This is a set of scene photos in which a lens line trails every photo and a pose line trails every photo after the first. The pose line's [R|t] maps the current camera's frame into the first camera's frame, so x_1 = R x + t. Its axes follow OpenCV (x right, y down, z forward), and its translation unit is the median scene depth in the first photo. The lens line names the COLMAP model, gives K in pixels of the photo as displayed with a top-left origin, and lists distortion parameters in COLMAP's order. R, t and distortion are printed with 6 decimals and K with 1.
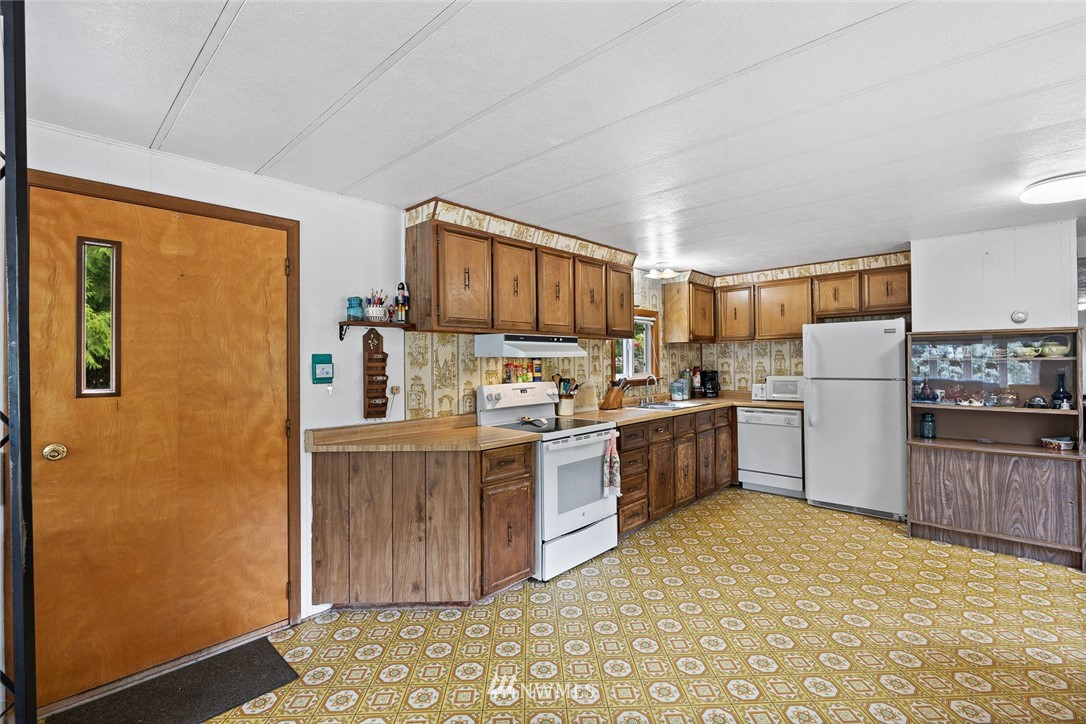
lens RADIAL K [[494.4, 0, 543.5], [0, 494.4, 359.3], [0, 0, 1]] dist [-0.003222, 0.001920]
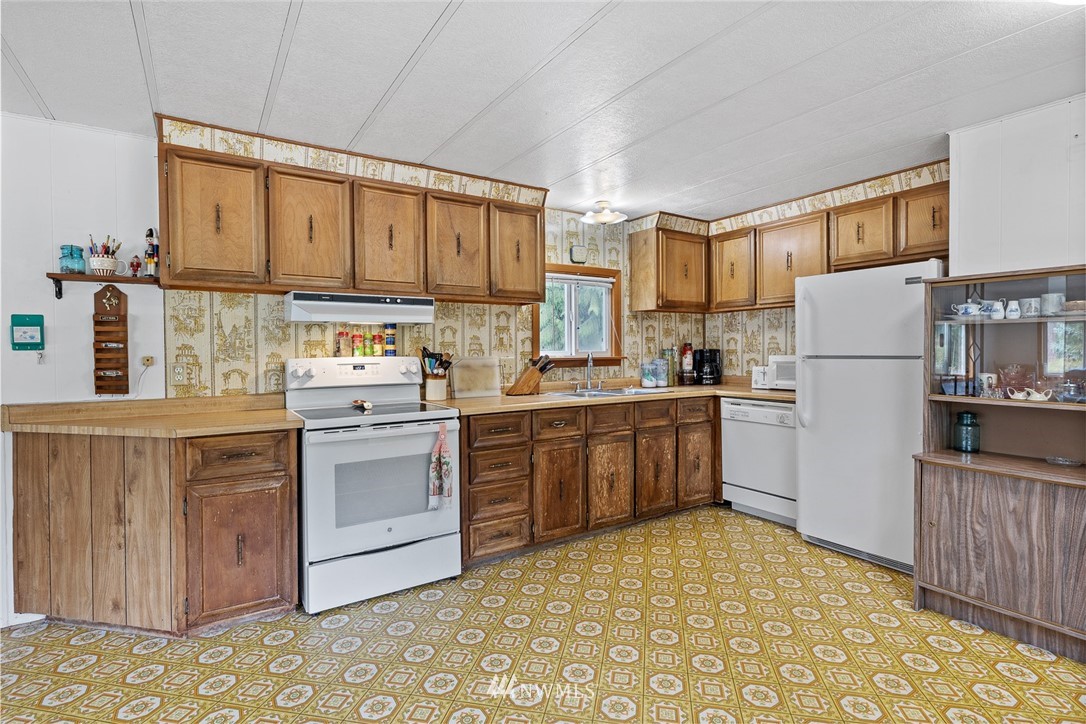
lens RADIAL K [[530.2, 0, 543.1], [0, 530.2, 359.4], [0, 0, 1]] dist [-0.002868, 0.001880]
pose [[0.971192, 0.007010, -0.238194, 0.462651], [-0.001458, 0.999723, 0.023478, 0.032504], [0.238293, -0.022454, 0.970934, 0.259208]]
